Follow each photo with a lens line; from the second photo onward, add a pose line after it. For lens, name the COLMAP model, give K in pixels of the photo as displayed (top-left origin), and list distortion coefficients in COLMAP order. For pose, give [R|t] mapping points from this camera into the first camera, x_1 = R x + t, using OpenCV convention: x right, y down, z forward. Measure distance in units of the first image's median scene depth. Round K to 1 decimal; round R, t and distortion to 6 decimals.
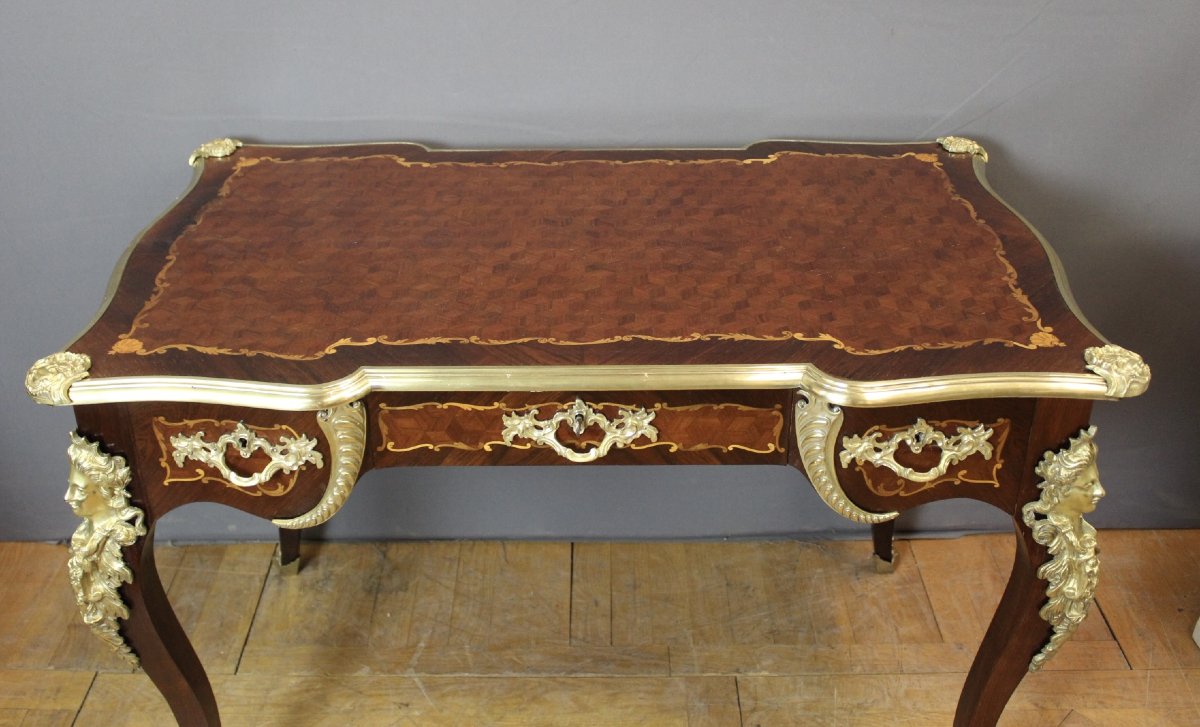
lens RADIAL K [[1248.1, 0, 589.1], [0, 1248.1, 289.5], [0, 0, 1]] dist [-0.145688, 0.149822]
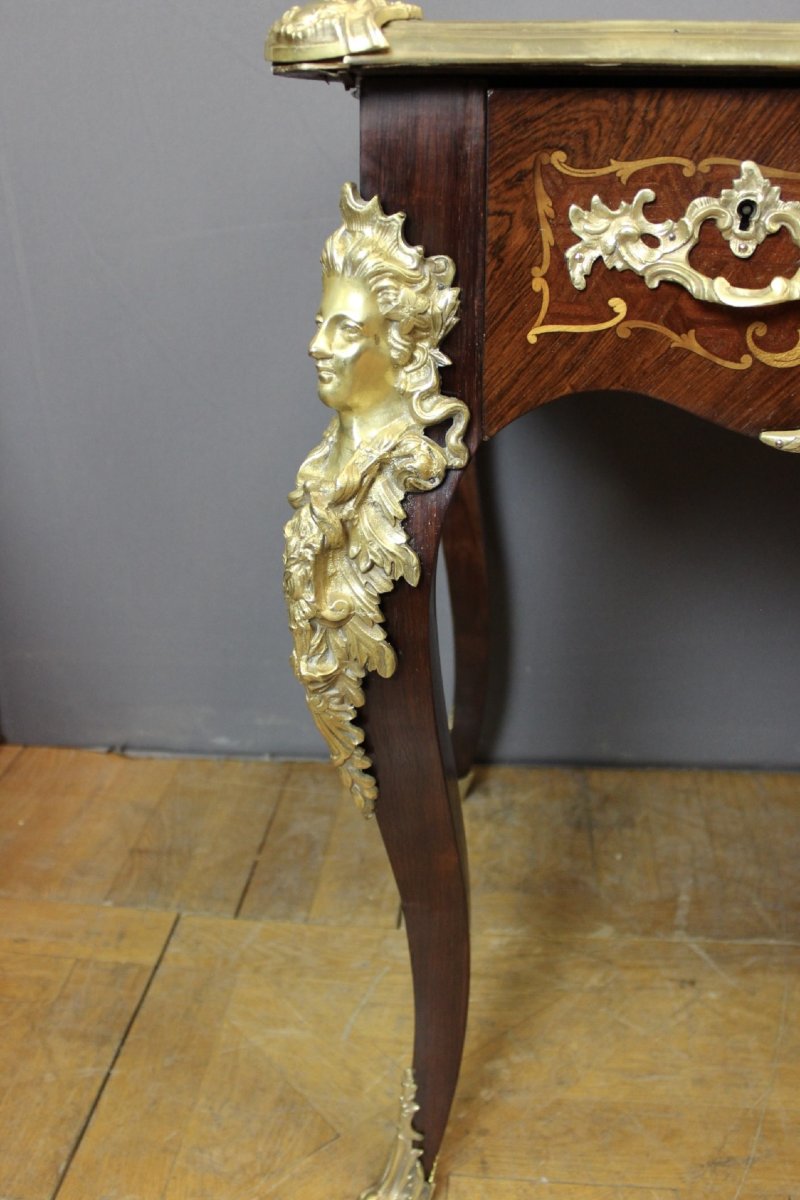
lens RADIAL K [[1133.9, 0, 399.3], [0, 1133.9, 615.9], [0, 0, 1]] dist [-0.170415, 0.144120]
pose [[0.995455, 0.036452, -0.087981, -0.311561], [-0.044241, 0.995113, -0.088277, 0.262528], [0.084333, 0.091768, 0.992203, 0.527121]]
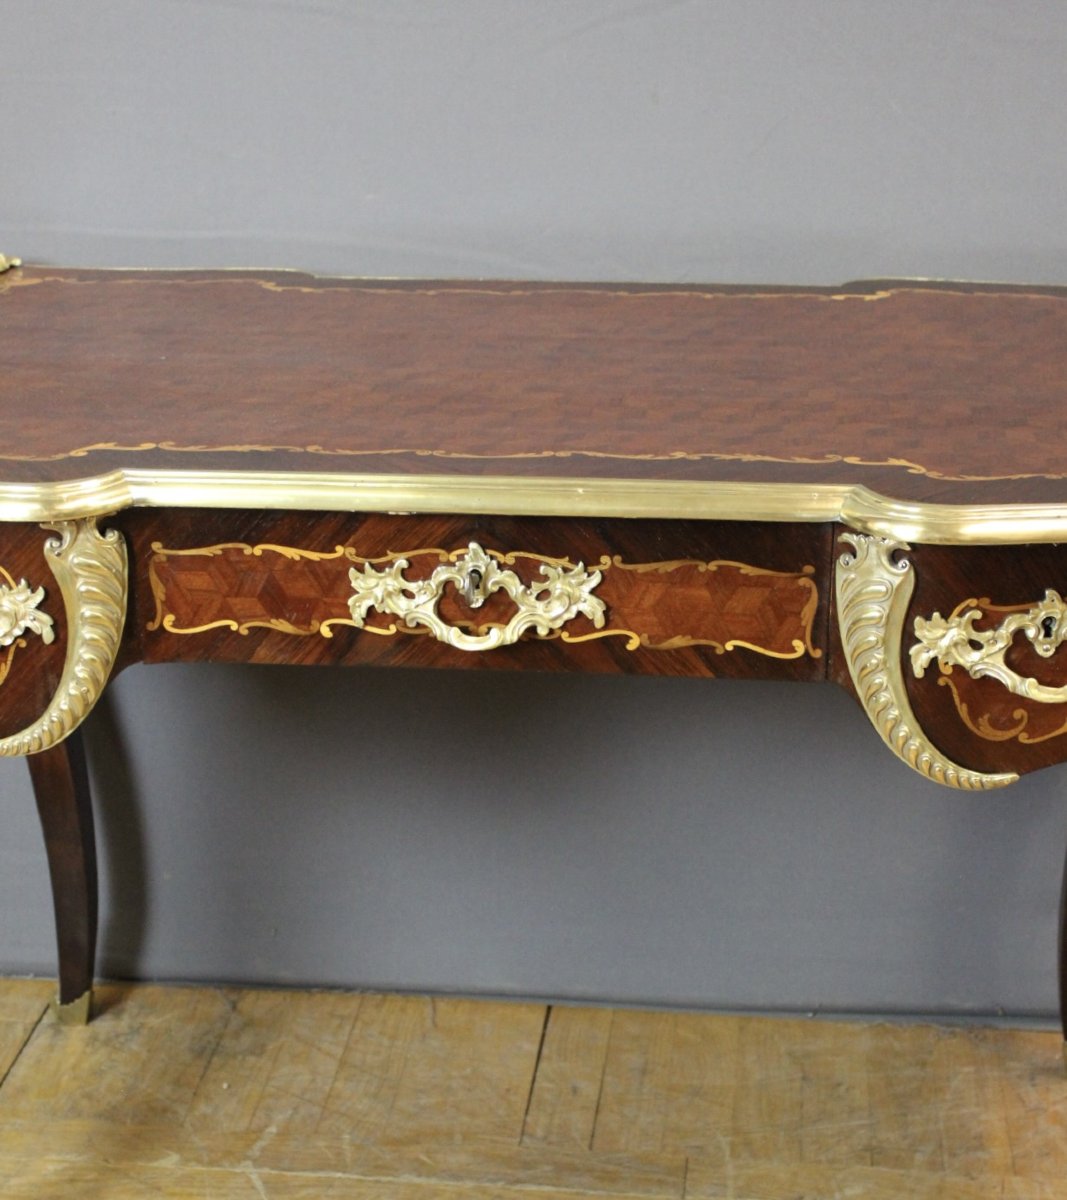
lens RADIAL K [[2102.8, 0, 531.1], [0, 2102.8, 806.2], [0, 0, 1]] dist [-0.081807, 0.091964]
pose [[0.993491, 0.047469, -0.103548, 0.112174], [-0.051935, 0.997814, -0.040872, 0.219836], [0.101382, 0.045984, 0.993784, 0.000995]]
